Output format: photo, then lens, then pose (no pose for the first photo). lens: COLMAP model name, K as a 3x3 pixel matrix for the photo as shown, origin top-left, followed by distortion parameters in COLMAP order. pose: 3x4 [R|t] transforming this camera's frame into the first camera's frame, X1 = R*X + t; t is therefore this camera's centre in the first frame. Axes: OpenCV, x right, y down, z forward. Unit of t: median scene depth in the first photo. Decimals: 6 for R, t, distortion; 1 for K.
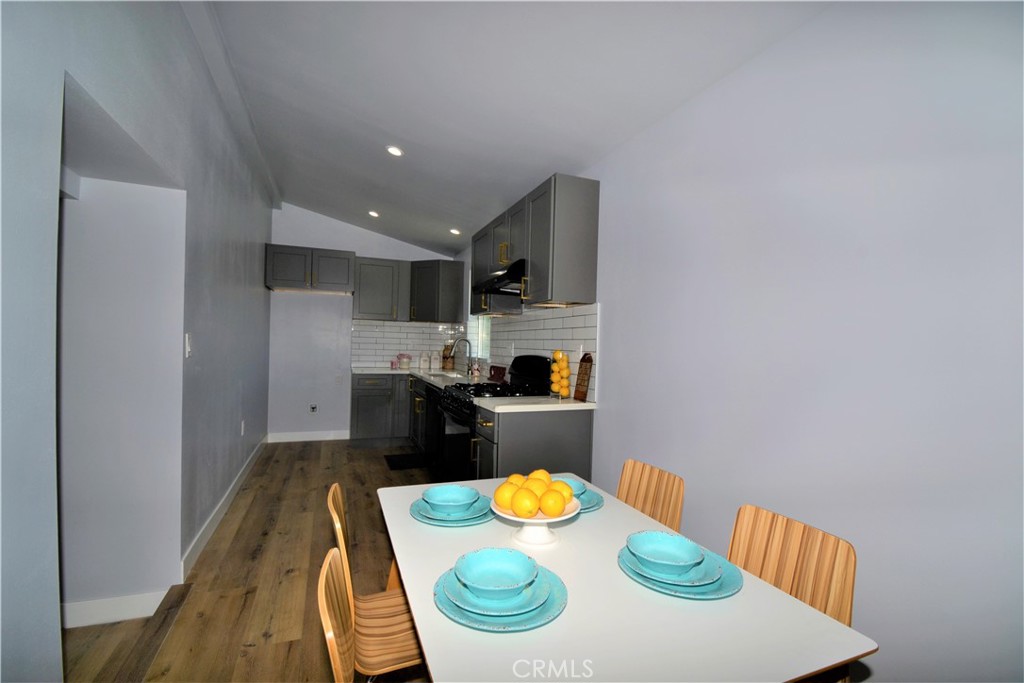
lens RADIAL K [[469.6, 0, 510.5], [0, 469.6, 346.1], [0, 0, 1]] dist [-0.009236, -0.004718]
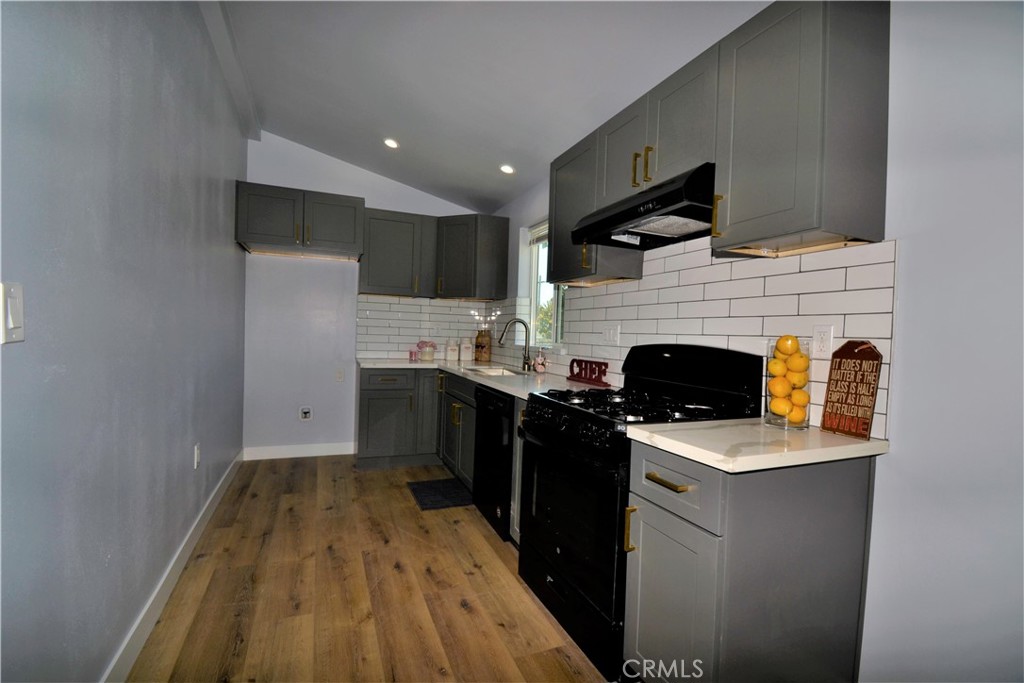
lens RADIAL K [[469.6, 0, 508.1], [0, 469.6, 346.8], [0, 0, 1]] dist [-0.009236, -0.004718]
pose [[0.999805, 0.006882, 0.018526, -0.128409], [-0.007361, 0.999637, 0.025905, 0.006167], [-0.018341, -0.026037, 0.999493, 0.285392]]
